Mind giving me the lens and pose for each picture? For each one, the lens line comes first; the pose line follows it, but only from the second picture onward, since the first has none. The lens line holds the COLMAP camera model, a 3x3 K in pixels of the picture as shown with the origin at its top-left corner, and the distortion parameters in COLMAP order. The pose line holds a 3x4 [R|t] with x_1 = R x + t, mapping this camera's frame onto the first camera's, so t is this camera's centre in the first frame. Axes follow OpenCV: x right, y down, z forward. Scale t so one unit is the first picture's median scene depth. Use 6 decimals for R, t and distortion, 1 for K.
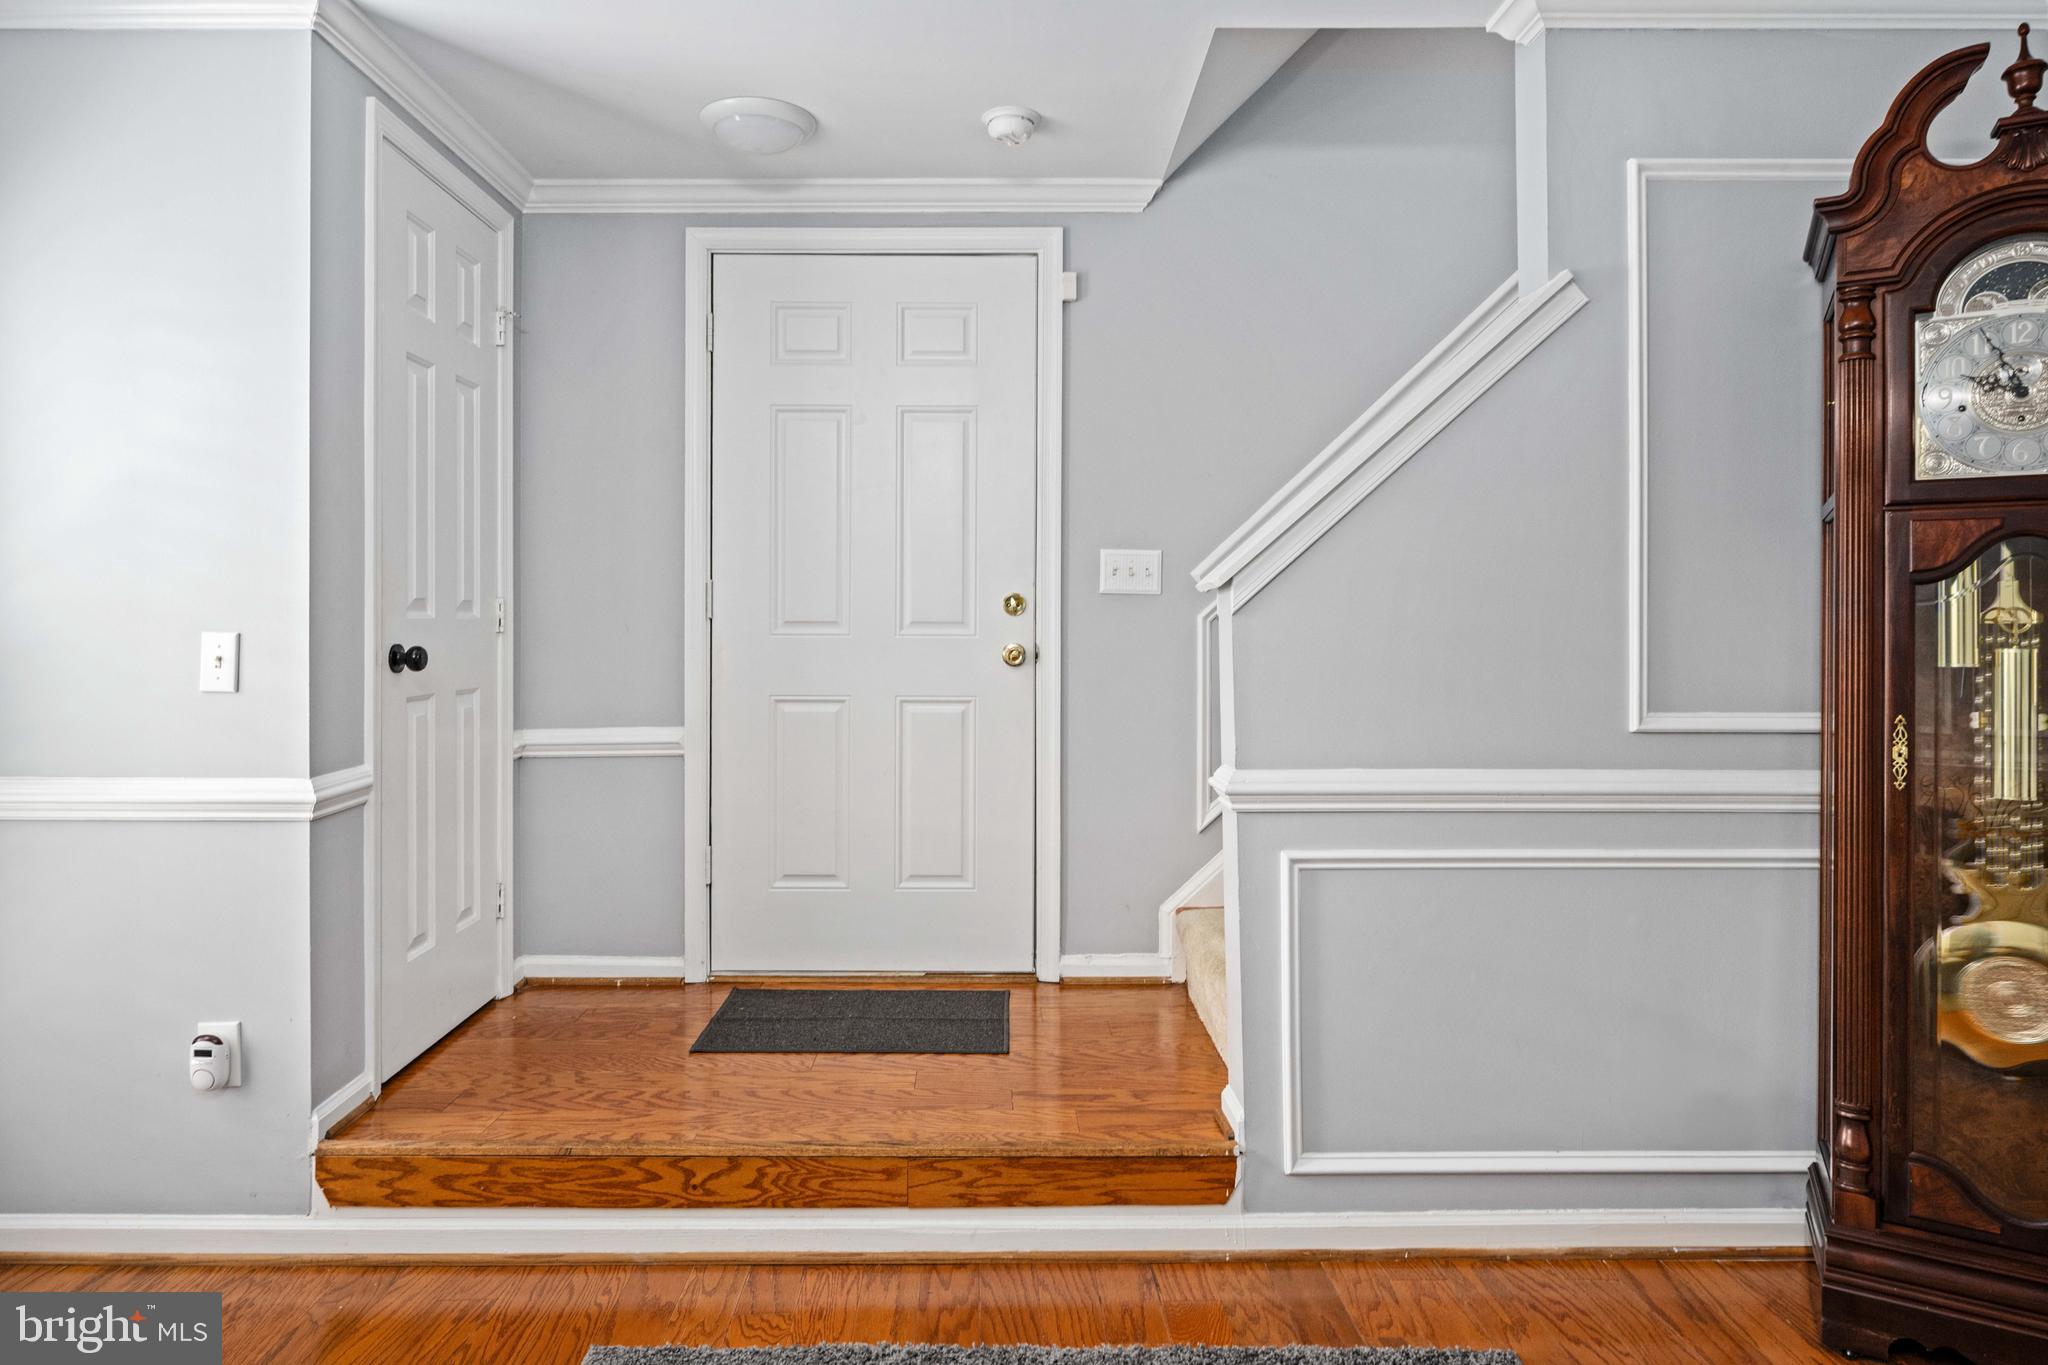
lens RADIAL K [[1193.0, 0, 1020.0], [0, 1193.0, 621.1], [0, 0, 1]] dist [0.000889, 0.000167]
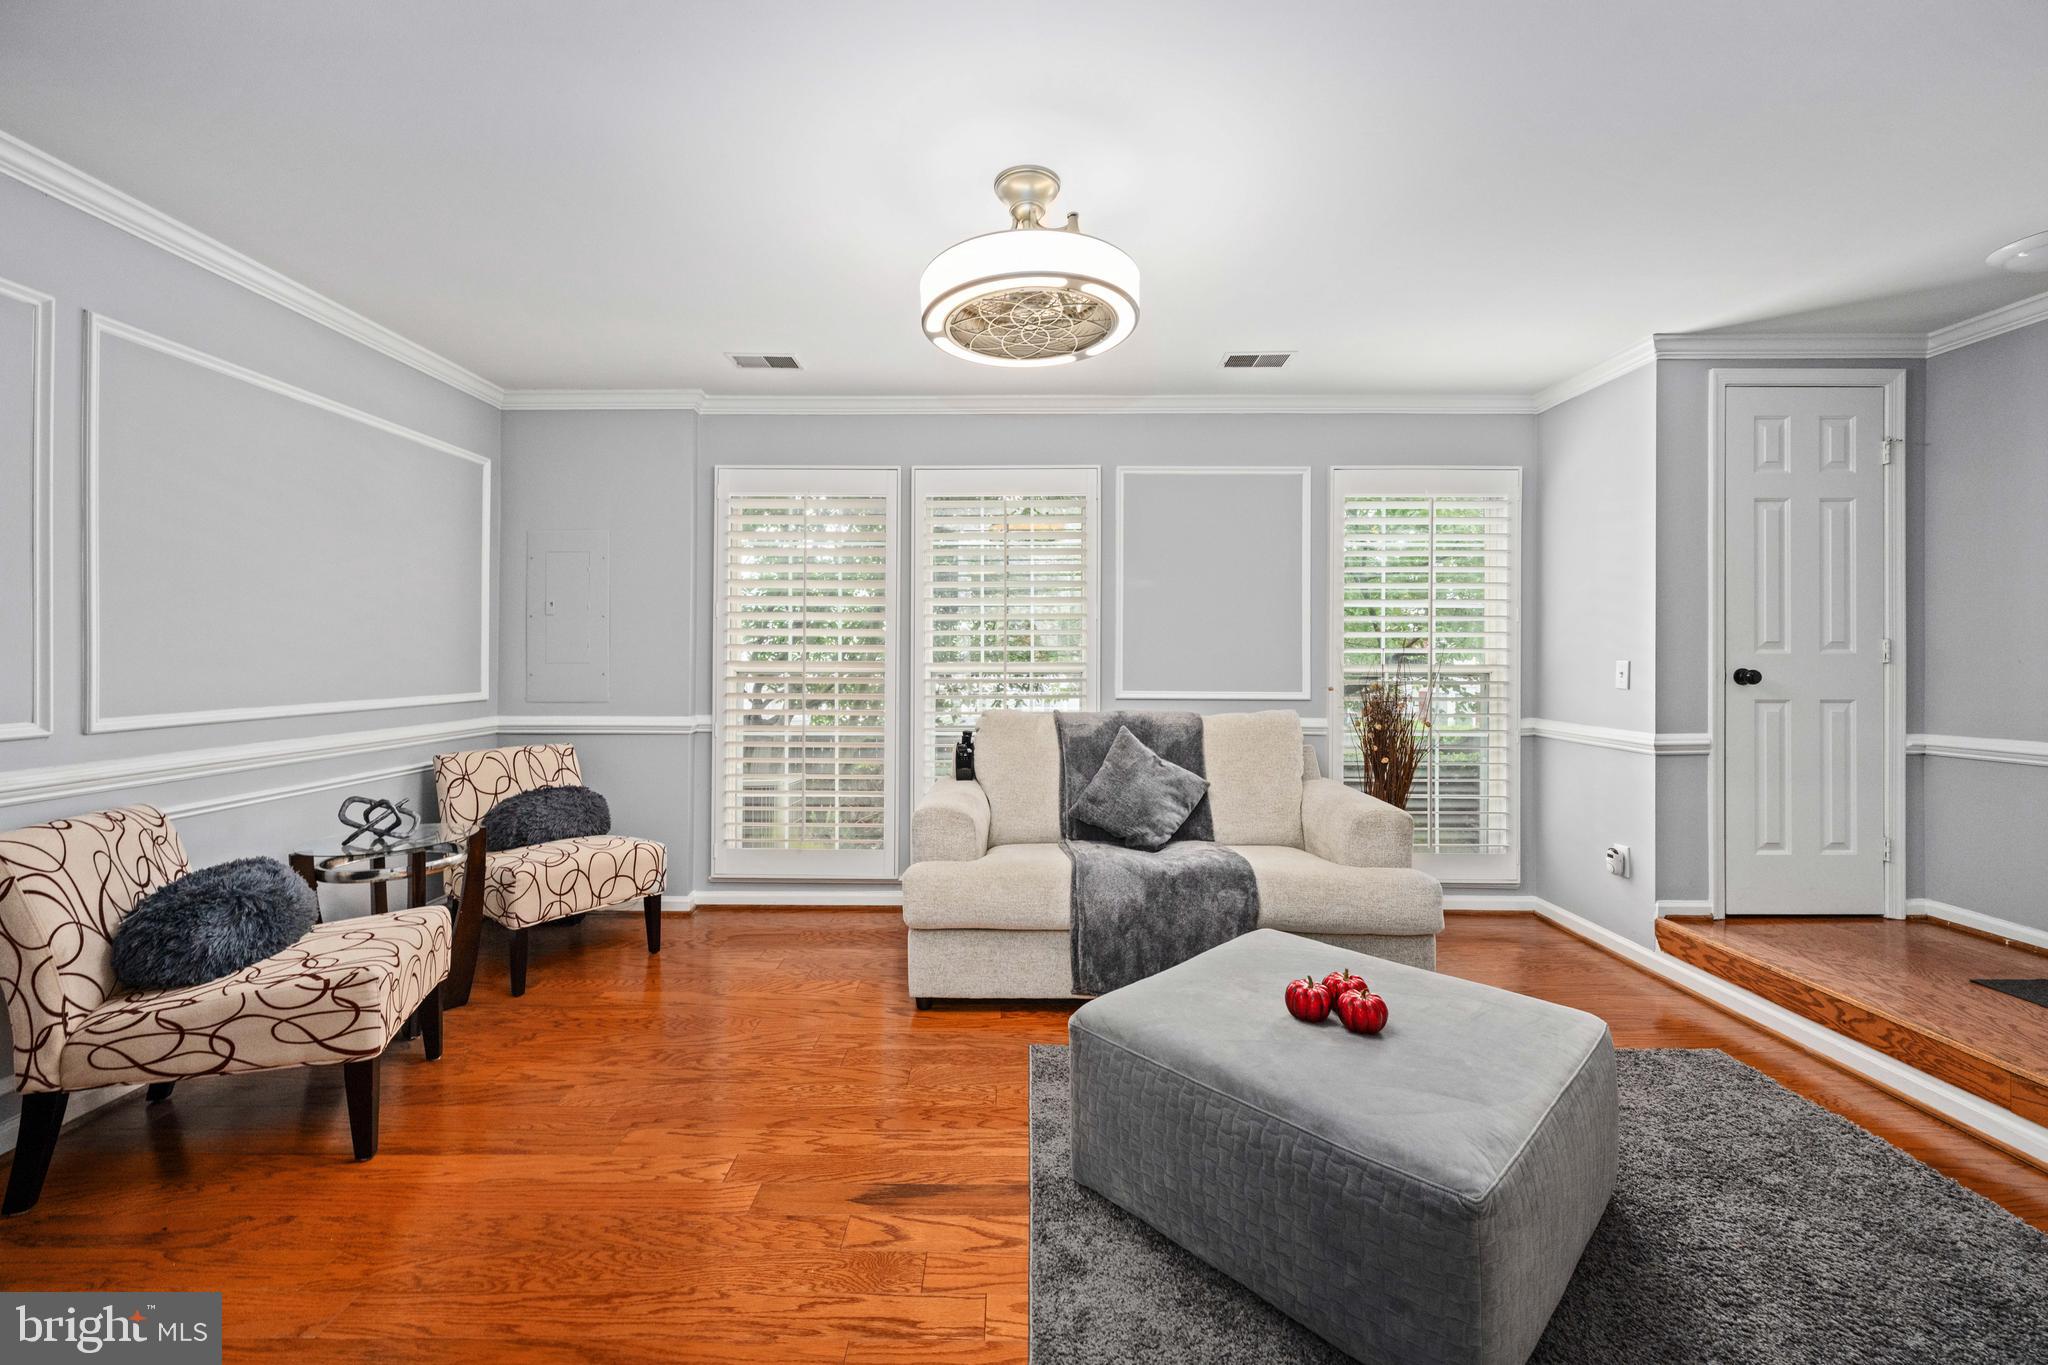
lens RADIAL K [[825.6, 0, 986.3], [0, 825.6, 657.1], [0, 0, 1]] dist [-0.000448, 0.000002]
pose [[-0.040246, -0.000672, -0.999190, 0.835165], [-0.001288, 0.999999, -0.000621, 0.005783], [0.999189, 0.001262, -0.040247, -0.063752]]
